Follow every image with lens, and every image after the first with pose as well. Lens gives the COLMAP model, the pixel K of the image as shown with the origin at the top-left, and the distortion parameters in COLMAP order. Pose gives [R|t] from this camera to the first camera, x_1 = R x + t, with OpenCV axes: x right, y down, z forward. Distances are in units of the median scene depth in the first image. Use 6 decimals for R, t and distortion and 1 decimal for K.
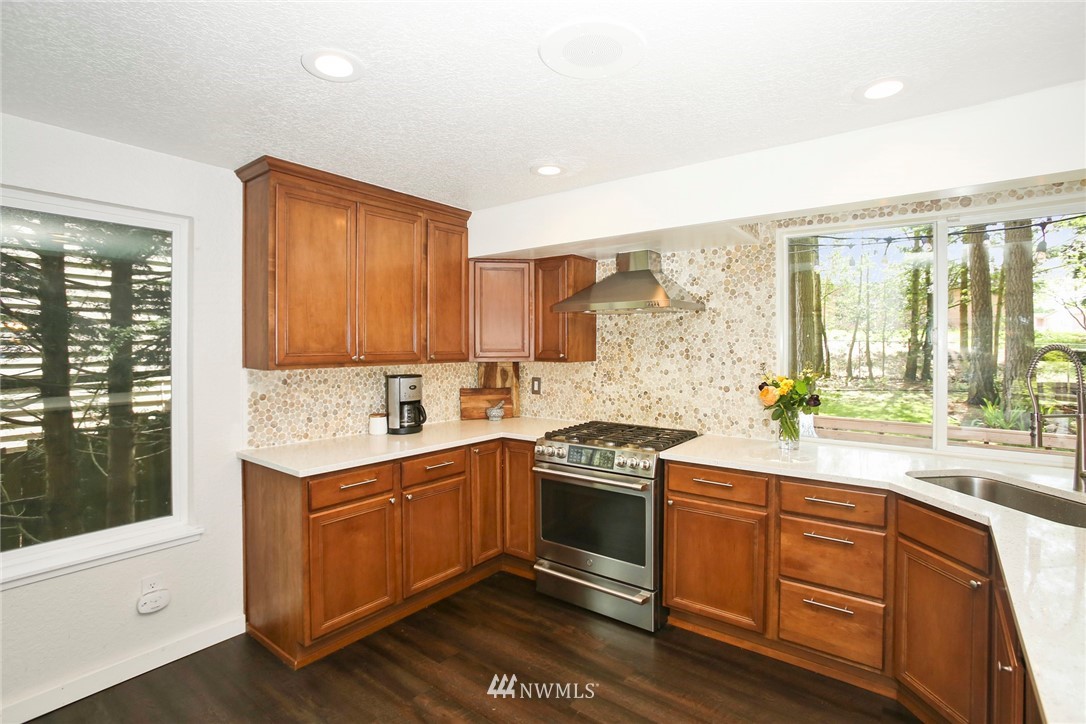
lens RADIAL K [[532.3, 0, 562.0], [0, 532.3, 348.4], [0, 0, 1]] dist [-0.063545, 0.033324]
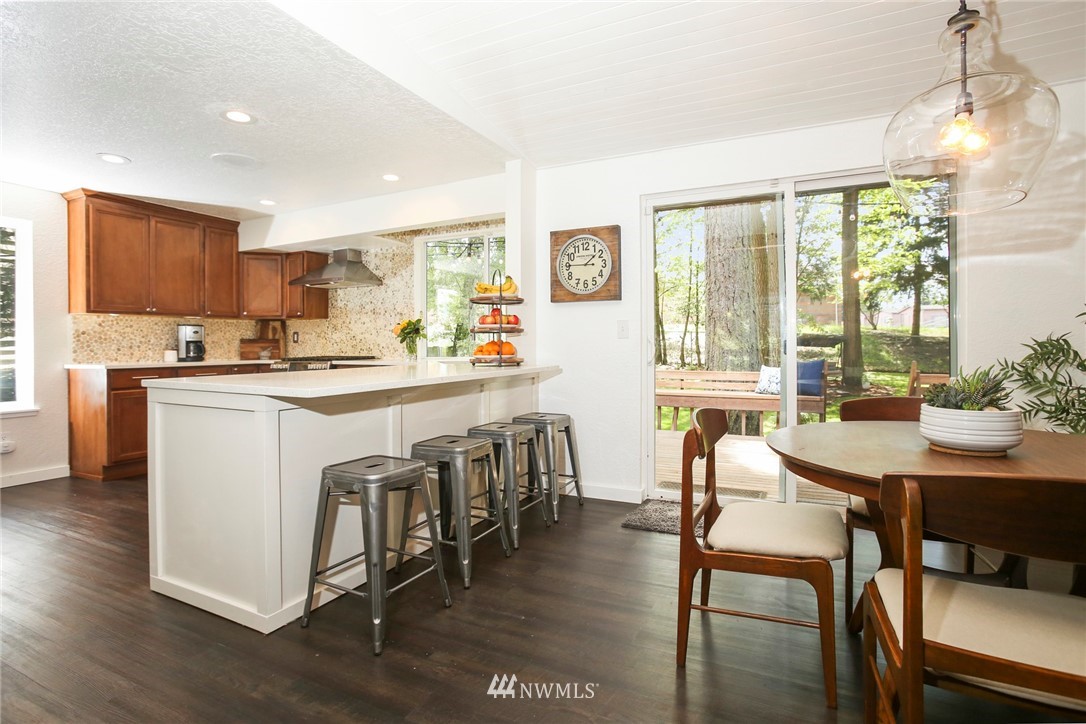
lens RADIAL K [[532.3, 0, 562.0], [0, 532.3, 348.4], [0, 0, 1]] dist [-0.063545, 0.033324]
pose [[0.981773, -0.008245, 0.189880, 0.498338], [0.008133, 0.999966, 0.001370, 0.128735], [-0.189885, 0.000200, 0.981806, -0.733866]]
